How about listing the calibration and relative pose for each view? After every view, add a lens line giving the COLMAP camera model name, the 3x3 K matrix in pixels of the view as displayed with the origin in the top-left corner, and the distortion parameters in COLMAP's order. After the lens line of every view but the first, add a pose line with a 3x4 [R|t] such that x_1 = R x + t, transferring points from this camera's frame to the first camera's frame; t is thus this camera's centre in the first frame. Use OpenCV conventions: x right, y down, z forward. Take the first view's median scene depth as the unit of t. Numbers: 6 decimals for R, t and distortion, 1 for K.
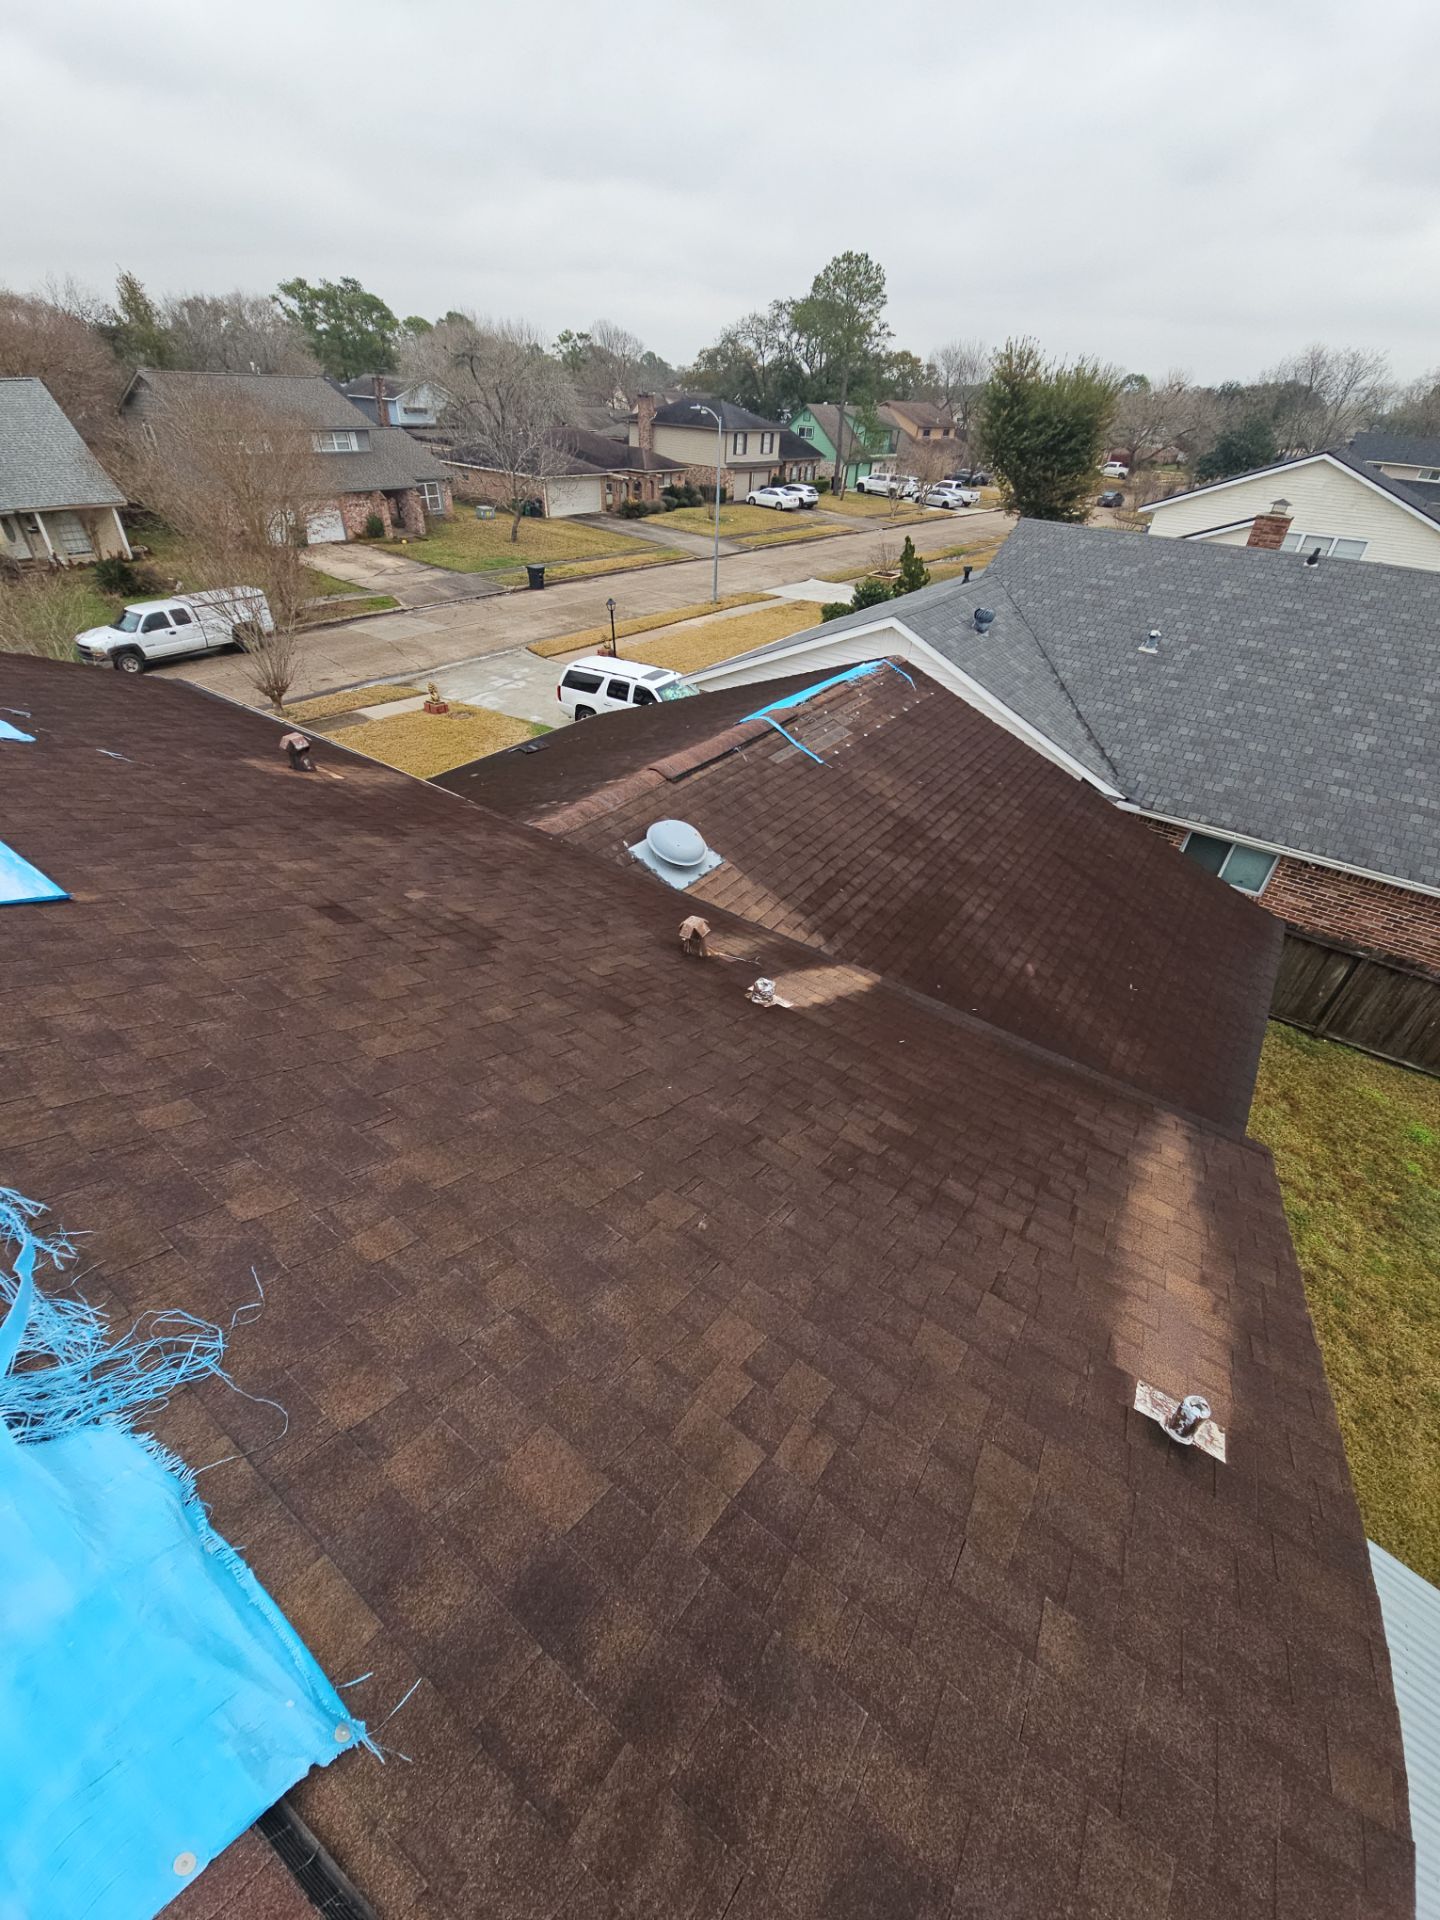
lens RADIAL K [[742.3, 0, 743.0], [0, 742.3, 951.9], [0, 0, 1]] dist [-0.001409, -0.000045]
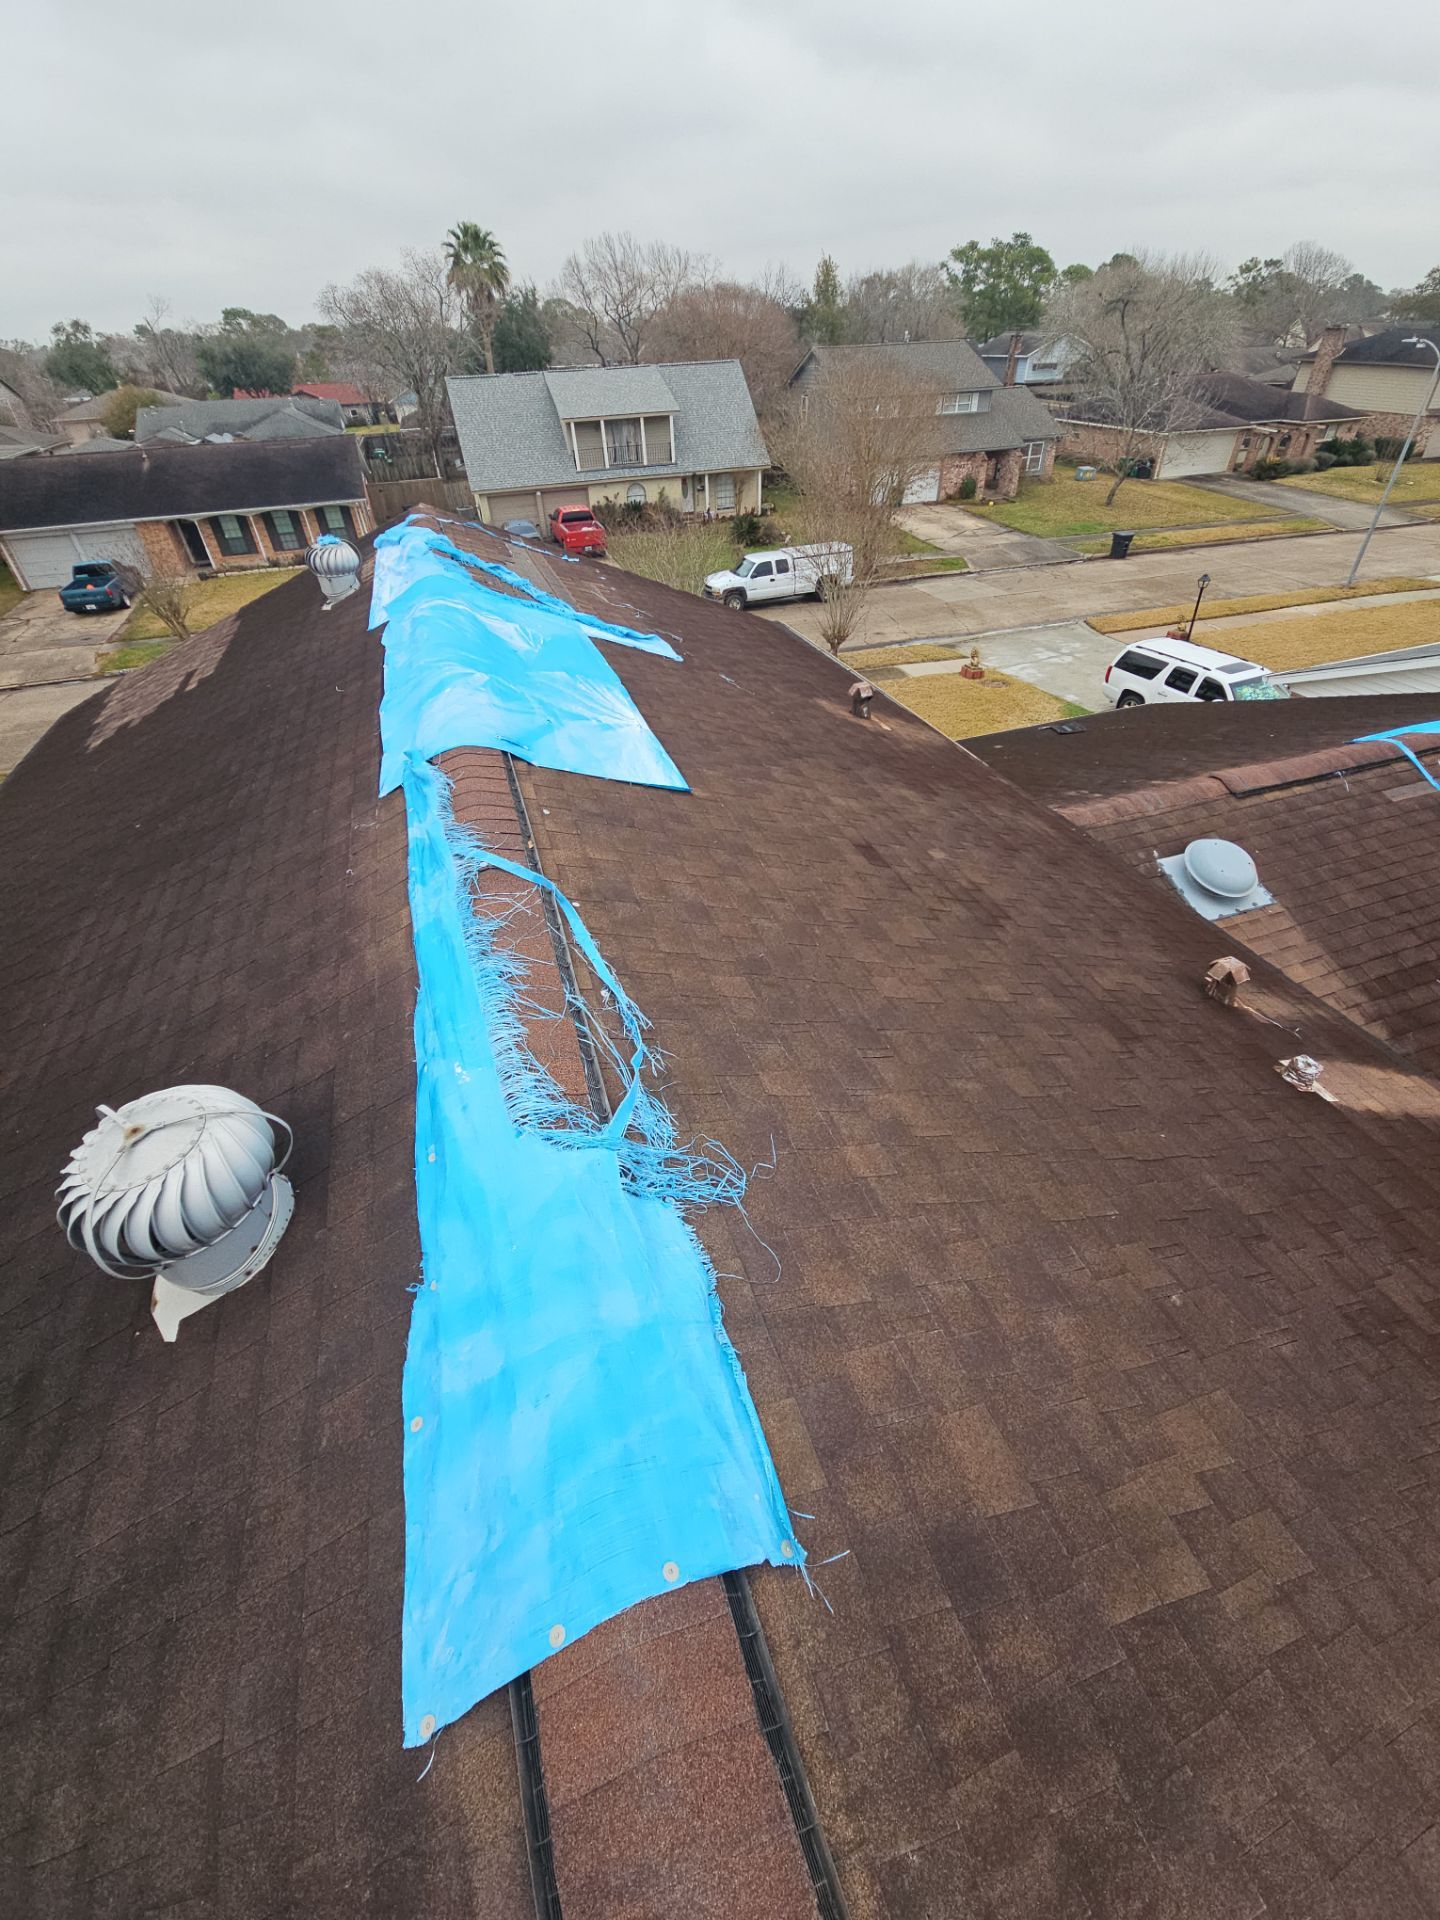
lens RADIAL K [[760.8, 0, 749.9], [0, 760.8, 956.5], [0, 0, 1]] dist [-0.003409, 0.000443]
pose [[0.813455, 0.308694, -0.492949, -0.059816], [-0.292136, 0.949719, 0.112654, 0.009989], [0.502938, 0.052369, 0.862734, -0.024503]]
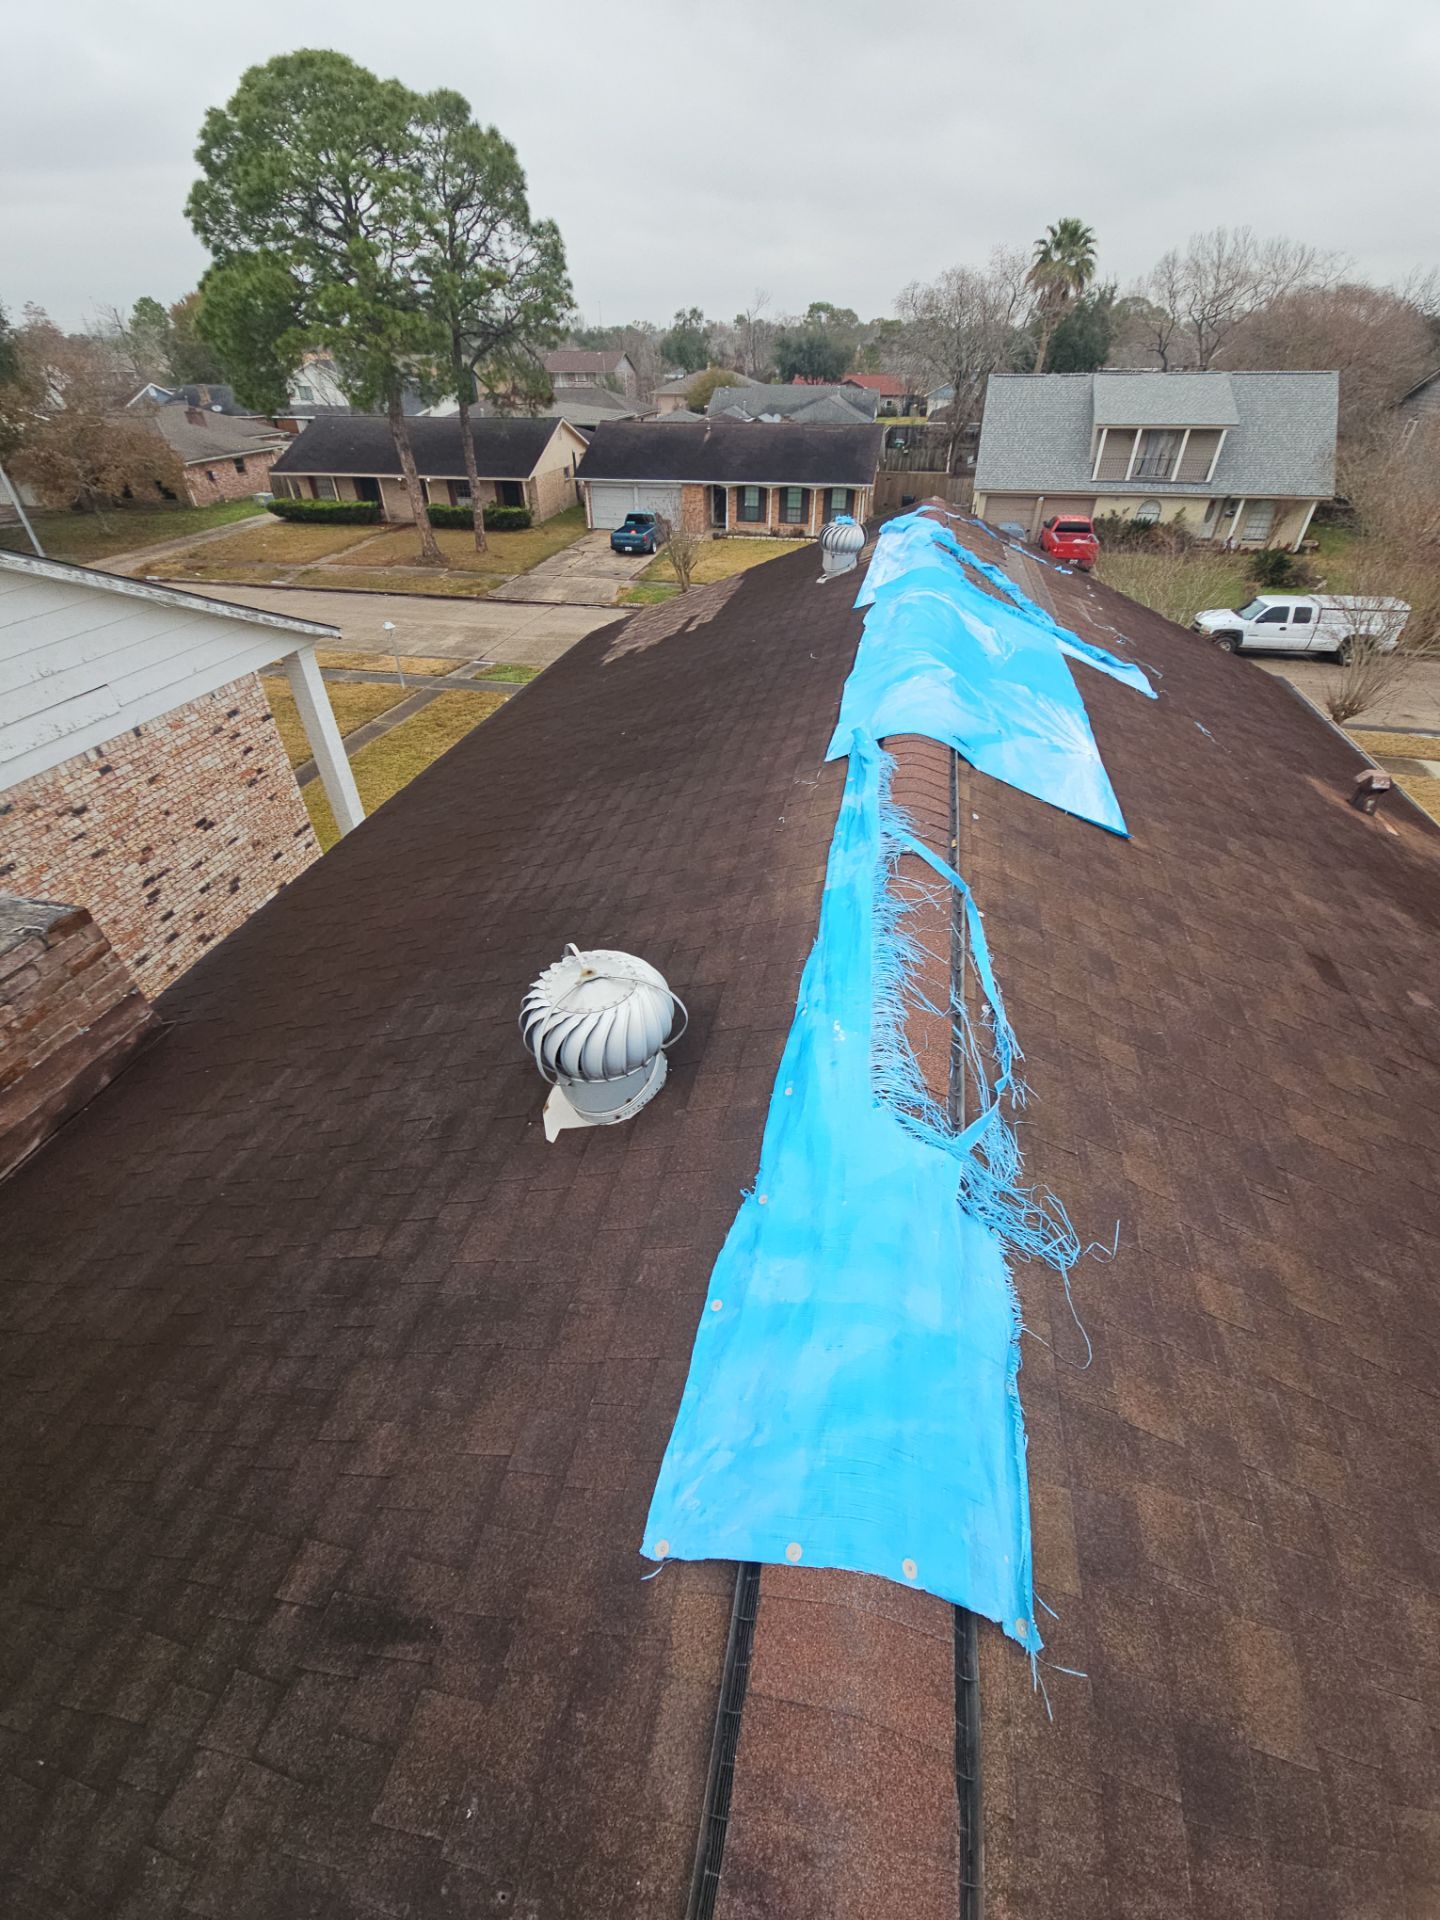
lens RADIAL K [[774.4, 0, 740.8], [0, 774.4, 962.0], [0, 0, 1]] dist [-0.001494, -0.000225]
pose [[0.391385, 0.532989, -0.750161, -0.077056], [-0.534793, 0.795138, 0.285925, 0.032468], [0.748876, 0.289274, 0.596243, -0.062743]]
